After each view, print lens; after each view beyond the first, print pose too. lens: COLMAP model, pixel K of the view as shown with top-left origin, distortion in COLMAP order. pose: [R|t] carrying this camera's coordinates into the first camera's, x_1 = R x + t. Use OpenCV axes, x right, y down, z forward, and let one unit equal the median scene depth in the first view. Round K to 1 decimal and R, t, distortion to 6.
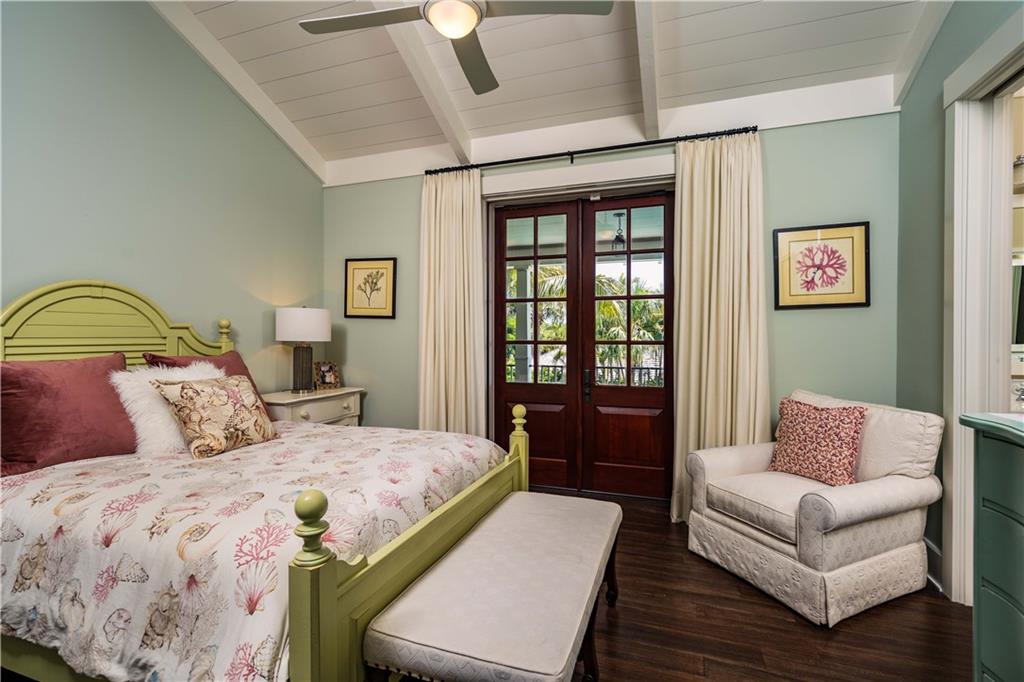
lens RADIAL K [[463.2, 0, 512.0], [0, 463.2, 341.0], [0, 0, 1]] dist [-0.001399, -0.000064]
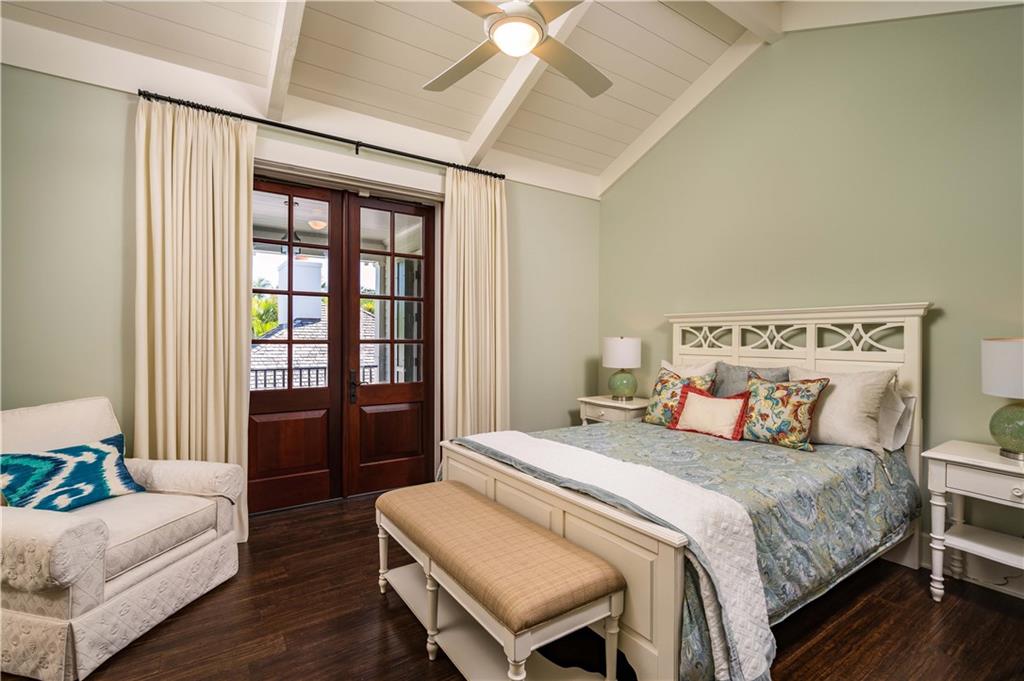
lens RADIAL K [[476.3, 0, 512.0], [0, 476.3, 340.5], [0, 0, 1]] dist [0.000427, 0.000024]
pose [[0.595123, -0.003336, 0.803627, -0.433846], [0.002792, 0.999994, 0.002083, -0.000053], [-0.803630, 0.001004, 0.595129, 0.145738]]
